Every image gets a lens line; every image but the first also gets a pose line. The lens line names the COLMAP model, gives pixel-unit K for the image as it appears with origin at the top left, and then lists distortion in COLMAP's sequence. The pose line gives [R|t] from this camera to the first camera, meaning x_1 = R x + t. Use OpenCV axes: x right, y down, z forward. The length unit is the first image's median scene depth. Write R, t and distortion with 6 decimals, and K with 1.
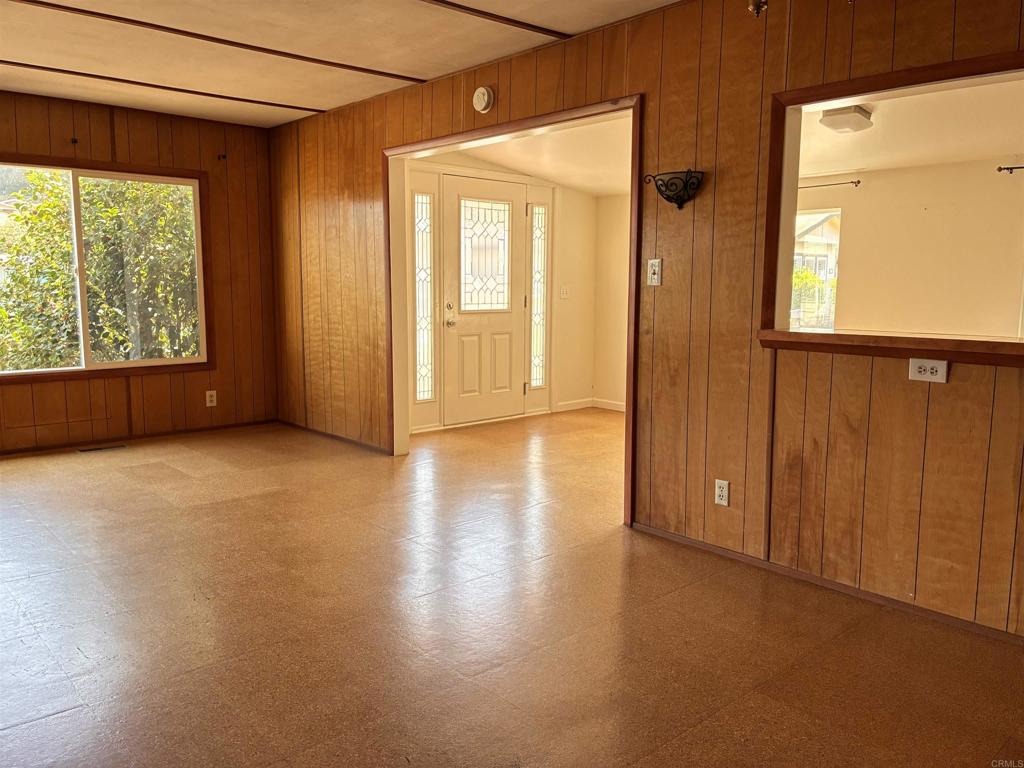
lens RADIAL K [[781.2, 0, 517.7], [0, 781.2, 380.2], [0, 0, 1]] dist [0.056458, -0.072392]
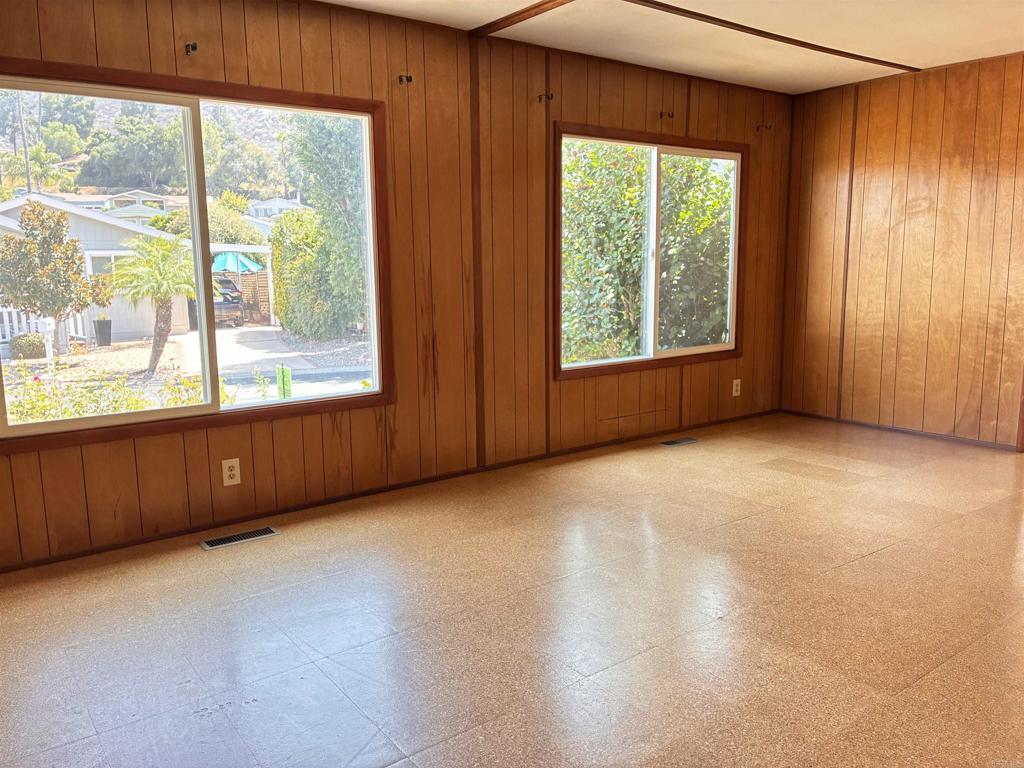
lens RADIAL K [[781.2, 0, 517.7], [0, 781.2, 380.2], [0, 0, 1]] dist [0.056458, -0.072392]
pose [[0.995868, -0.003077, -0.090757, -0.604820], [0.005396, 0.999665, 0.025316, -0.011584], [0.090649, -0.025701, 0.995551, 0.044018]]
